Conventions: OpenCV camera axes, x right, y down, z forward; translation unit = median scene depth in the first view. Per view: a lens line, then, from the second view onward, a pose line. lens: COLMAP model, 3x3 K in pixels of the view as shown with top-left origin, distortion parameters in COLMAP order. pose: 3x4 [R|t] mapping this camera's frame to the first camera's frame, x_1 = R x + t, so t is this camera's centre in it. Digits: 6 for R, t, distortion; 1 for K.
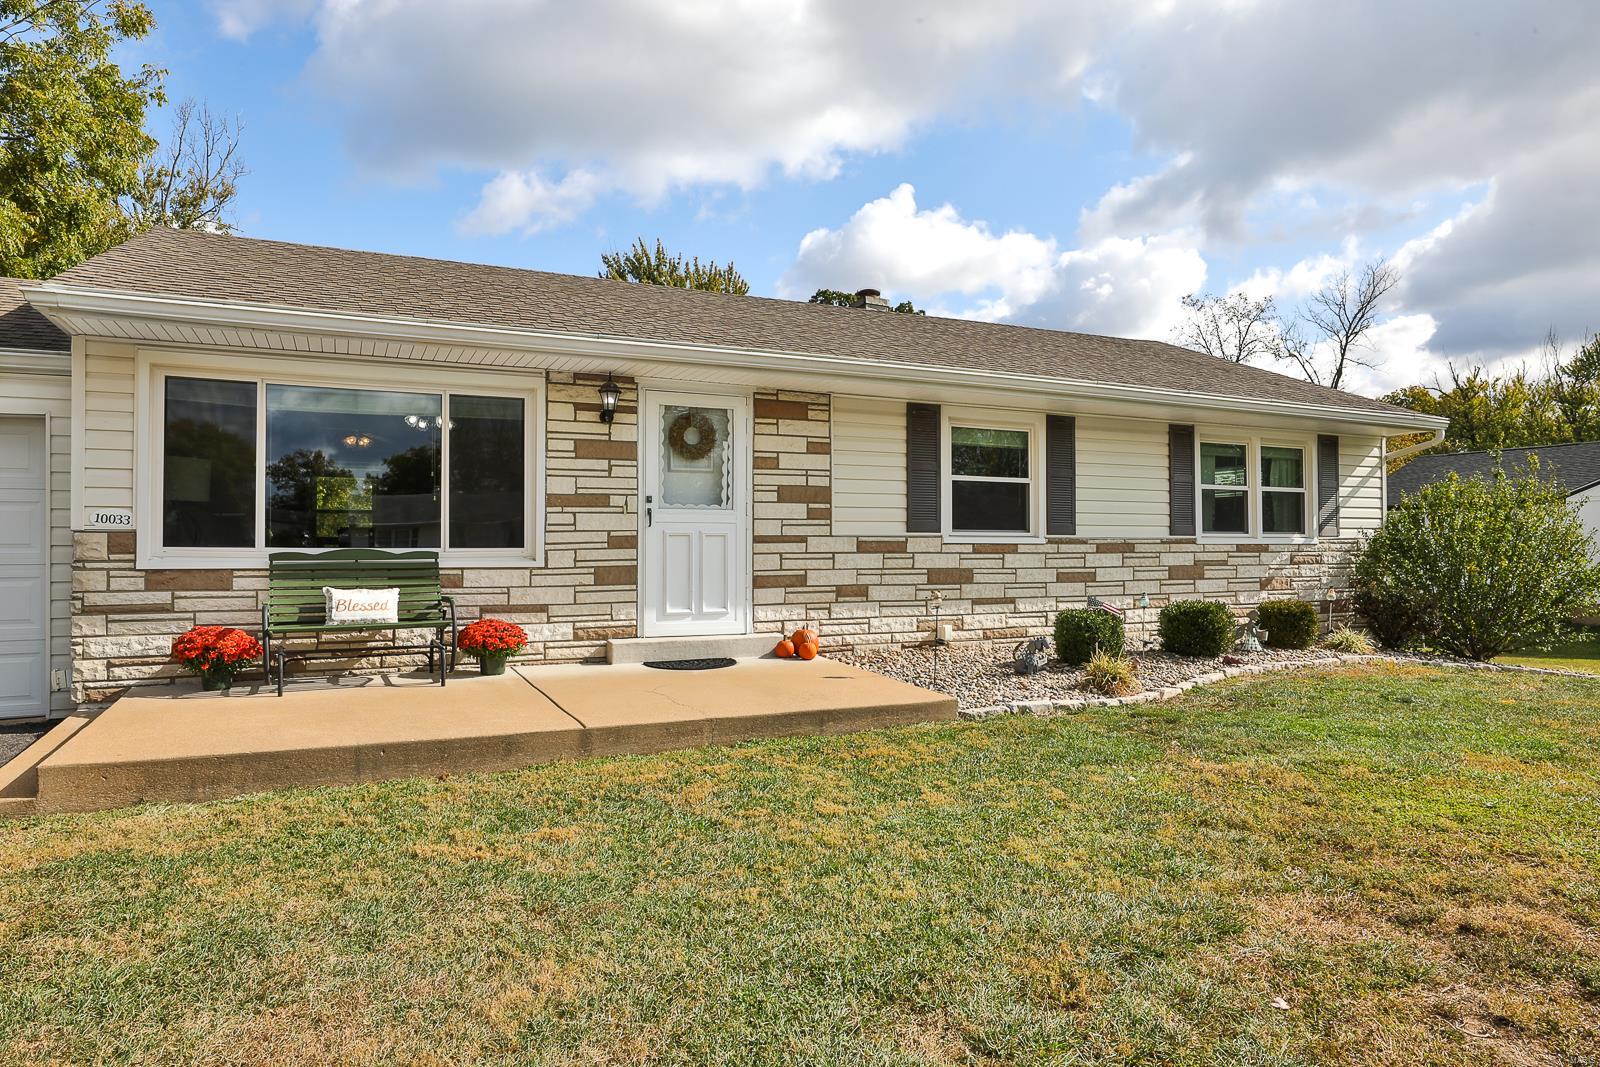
lens RADIAL K [[1036.3, 0, 800.0], [0, 1036.3, 533.5], [0, 0, 1]] dist [-0.016058, 0.002609]
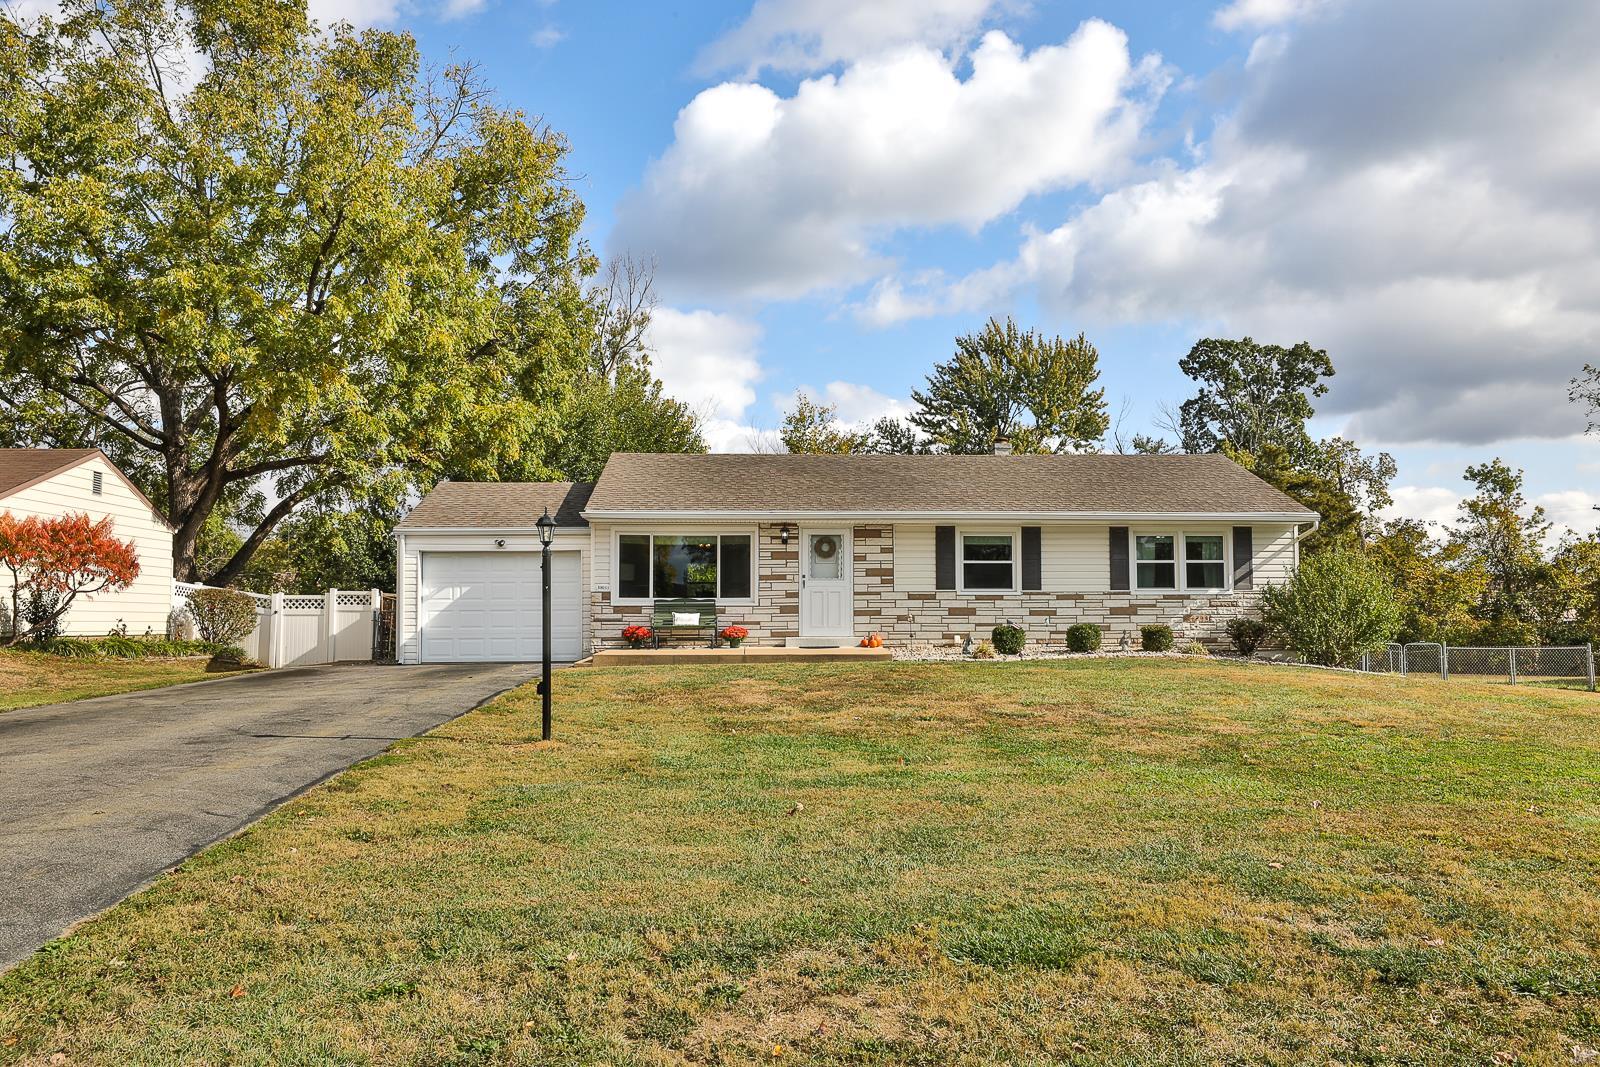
lens RADIAL K [[1110.4, 0, 800.0], [0, 1110.4, 533.5], [0, 0, 1]] dist [-0.003998, -0.000728]
pose [[0.932018, -0.030678, -0.361112, 0.671343], [0.009097, 0.998077, -0.061311, 0.020827], [0.362299, 0.053858, 0.930505, -1.178035]]
